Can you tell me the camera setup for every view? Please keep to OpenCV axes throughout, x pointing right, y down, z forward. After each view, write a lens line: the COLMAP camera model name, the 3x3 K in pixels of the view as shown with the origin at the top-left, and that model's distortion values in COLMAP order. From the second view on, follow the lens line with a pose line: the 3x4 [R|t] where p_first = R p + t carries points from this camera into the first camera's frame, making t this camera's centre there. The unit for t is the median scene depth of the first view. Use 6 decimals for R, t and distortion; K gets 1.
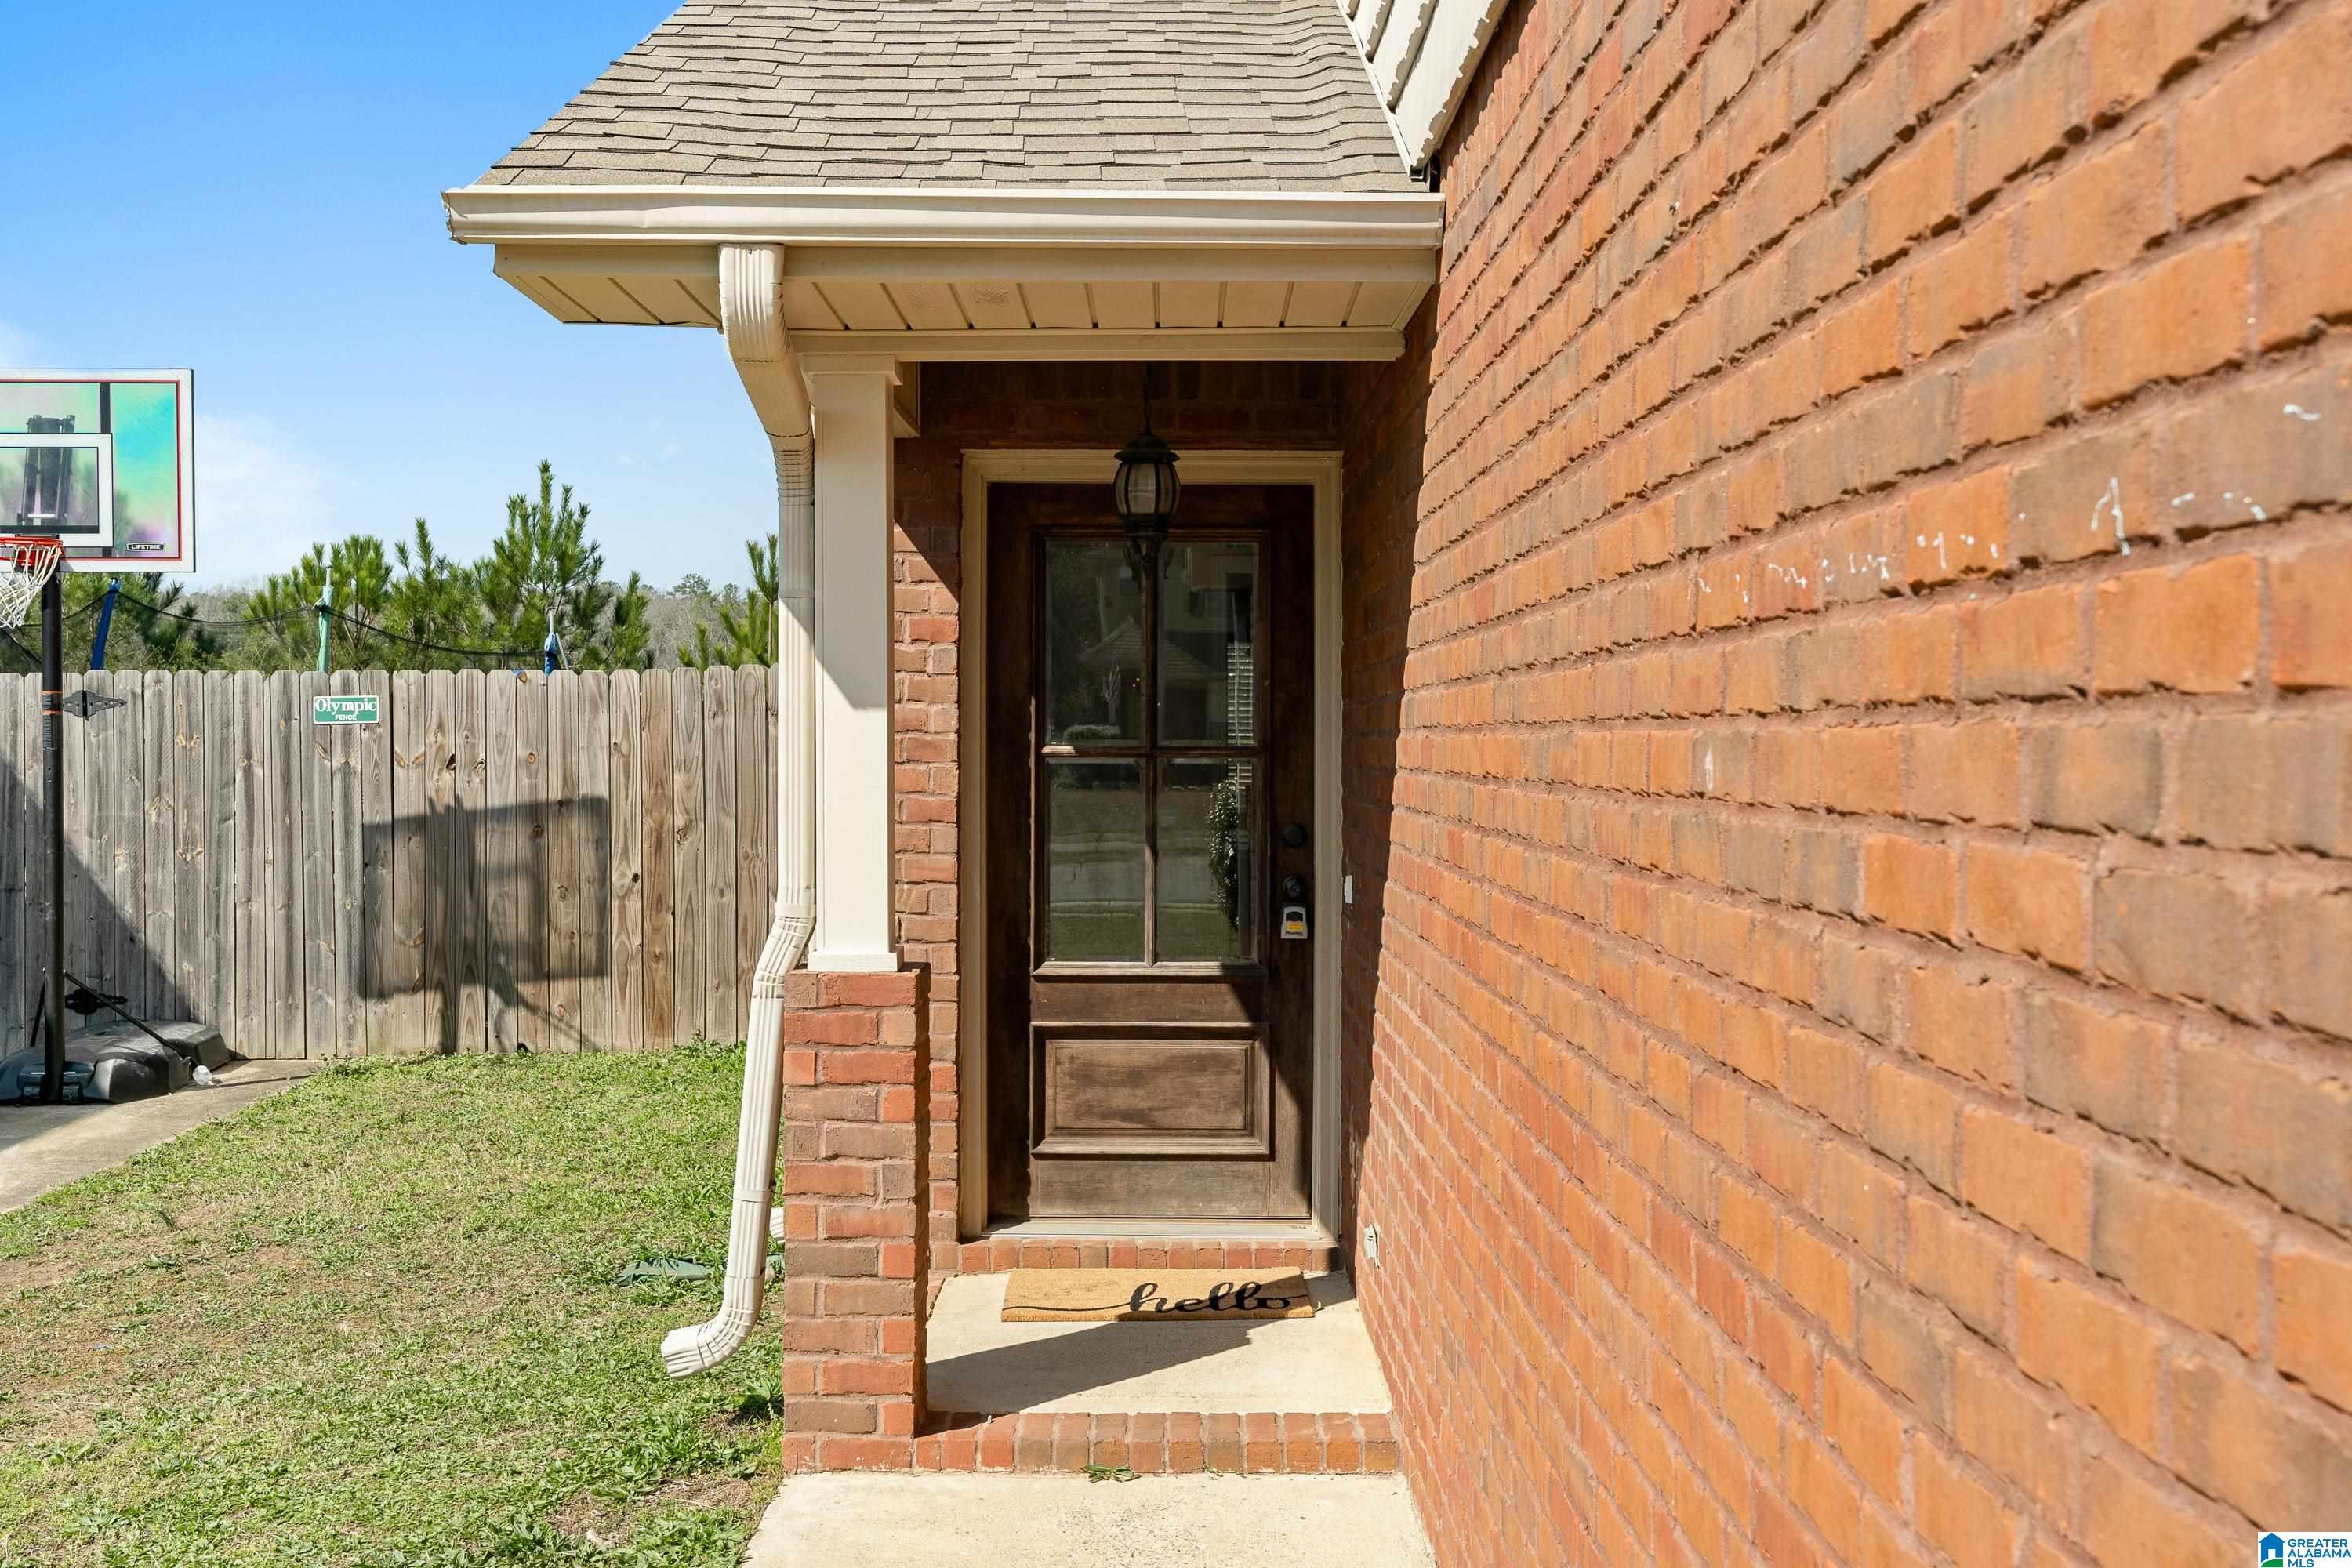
lens RADIAL K [[2323.7, 0, 1176.0], [0, 2323.7, 784.0], [0, 0, 1]] dist [0.005973, 0.002684]
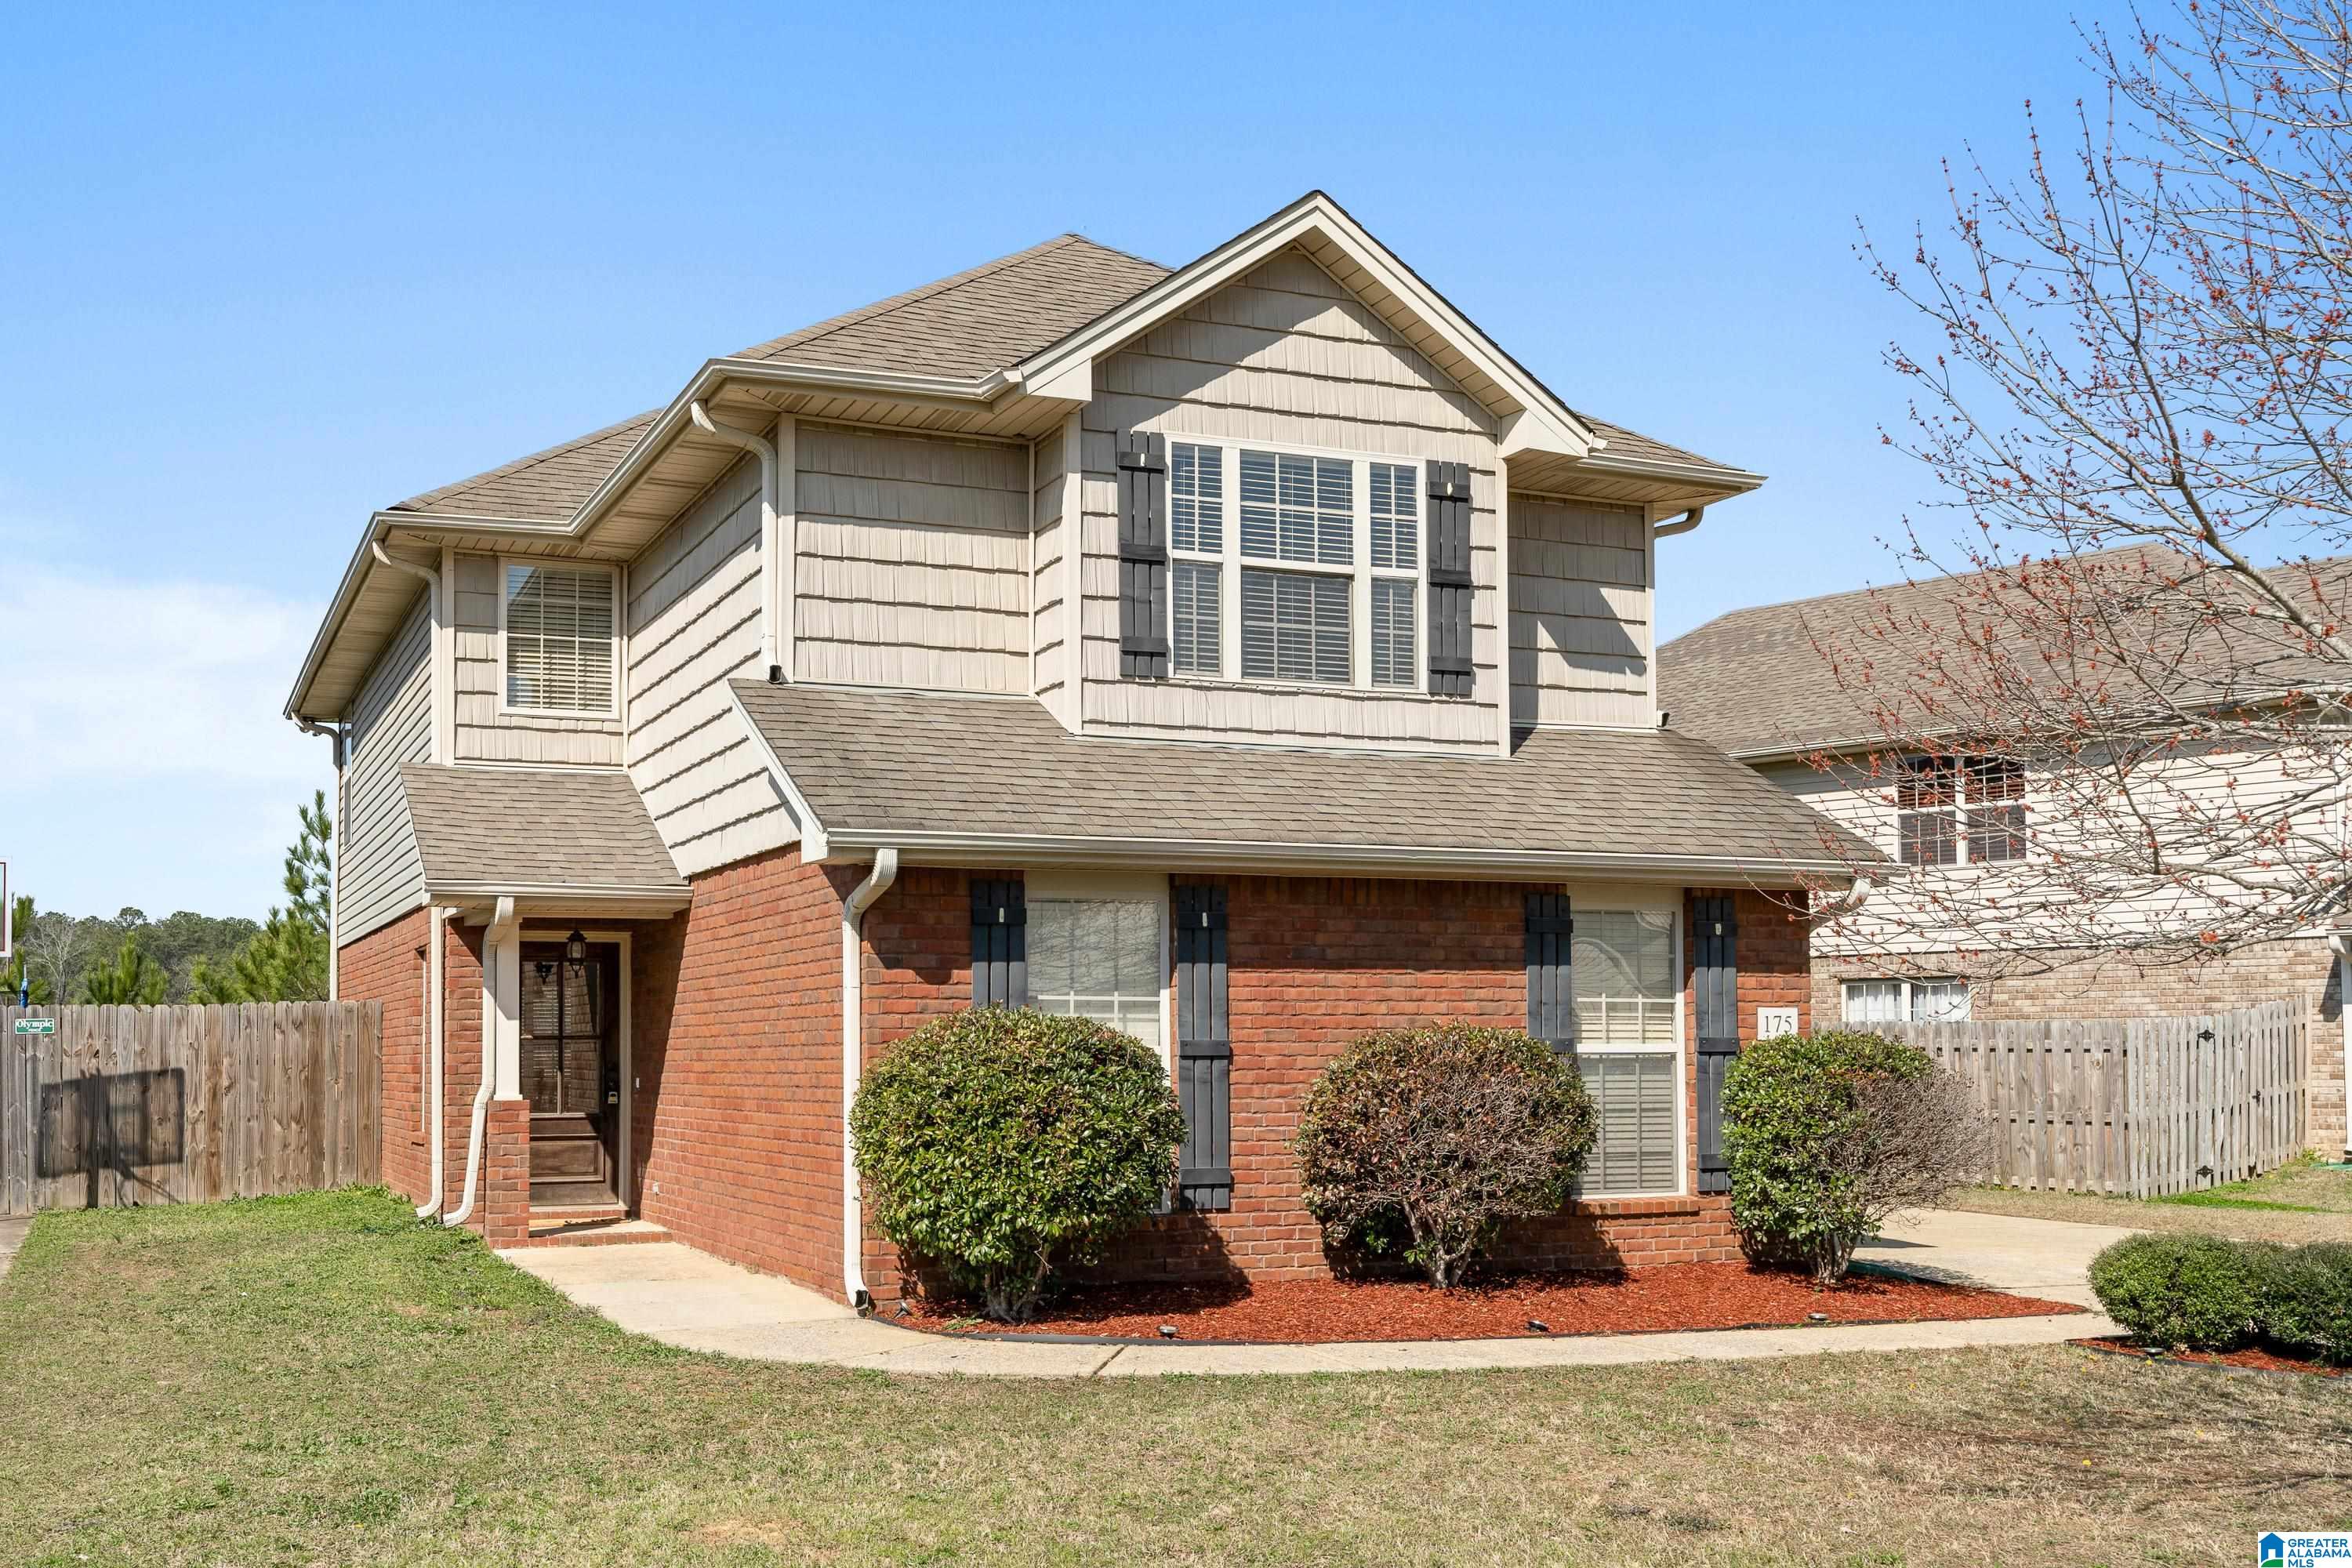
lens RADIAL K [[2432.8, 0, 1174.9], [0, 2432.8, 912.0], [0, 0, 1]] dist [0.032544, 0.003664]
pose [[0.919610, 0.013303, 0.392607, -0.289473], [0.017313, 0.997083, -0.074337, 0.040271], [-0.392450, 0.075159, 0.916697, -1.183567]]
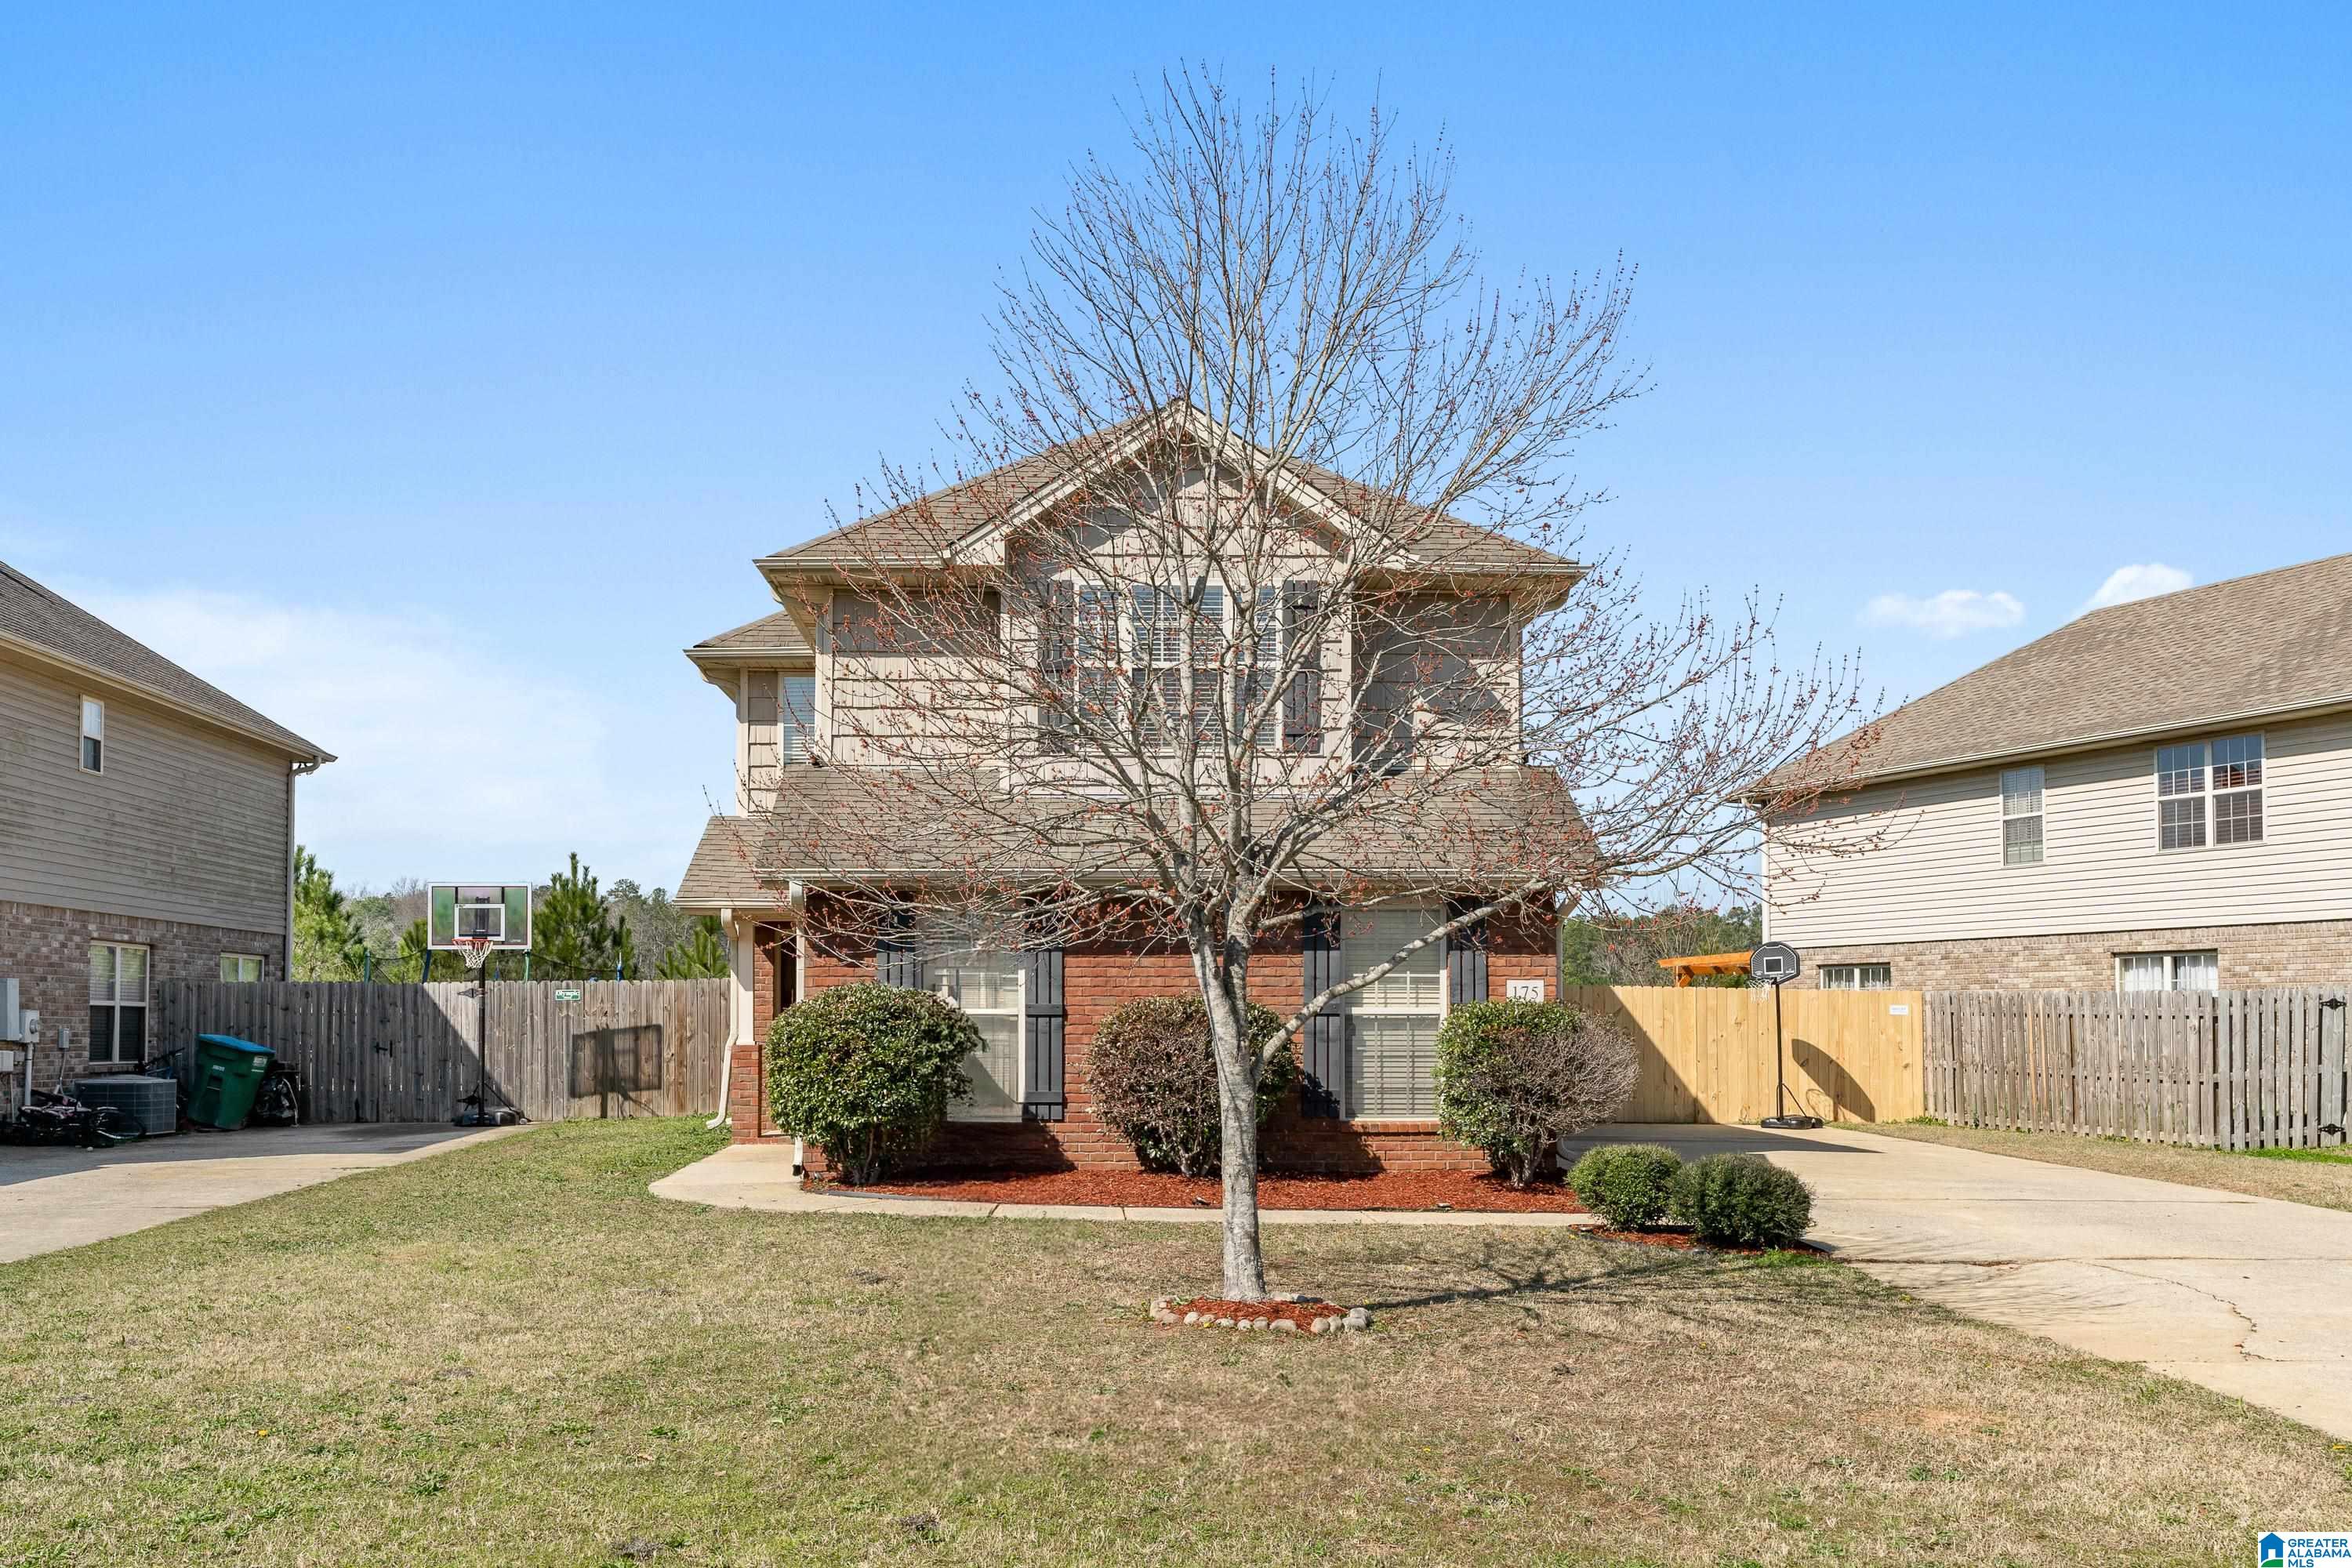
lens RADIAL K [[2295.0, 0, 1171.1], [0, 2295.0, 897.7], [0, 0, 1]] dist [0.013411, 0.008236]
pose [[0.999388, -0.003719, 0.034785, 0.271739], [0.006343, 0.997117, -0.075618, 0.065365], [-0.034403, 0.075792, 0.996530, -1.787444]]
